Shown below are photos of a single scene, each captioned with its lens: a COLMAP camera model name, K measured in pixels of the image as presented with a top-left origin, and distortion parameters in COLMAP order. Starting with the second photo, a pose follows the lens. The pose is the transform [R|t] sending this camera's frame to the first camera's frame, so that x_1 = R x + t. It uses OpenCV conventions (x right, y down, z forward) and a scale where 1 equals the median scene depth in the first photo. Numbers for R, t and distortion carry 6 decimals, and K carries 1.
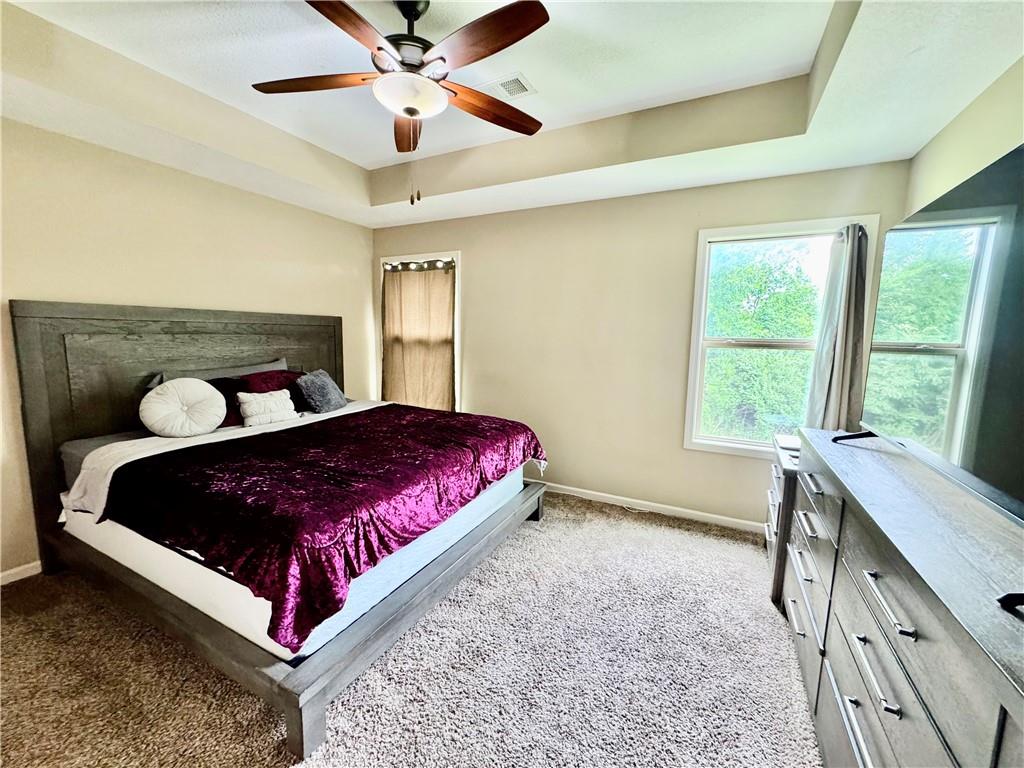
lens RADIAL K [[409.2, 0, 513.1], [0, 409.2, 383.2], [0, 0, 1]] dist [-0.003446, 0.000845]
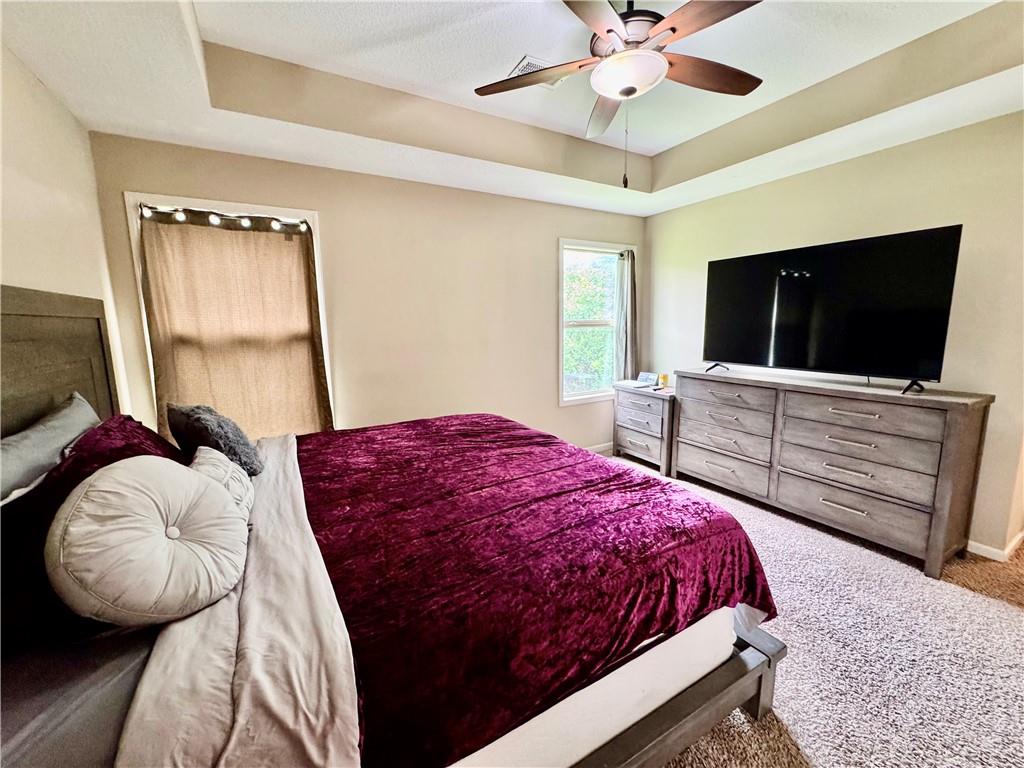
lens RADIAL K [[409.2, 0, 508.1], [0, 409.2, 383.1], [0, 0, 1]] dist [-0.003446, 0.000845]
pose [[0.552028, -0.148782, 0.820444, -0.561999], [0.126748, 0.987491, 0.093794, -0.045053], [-0.824136, 0.052213, 0.563980, 0.308849]]
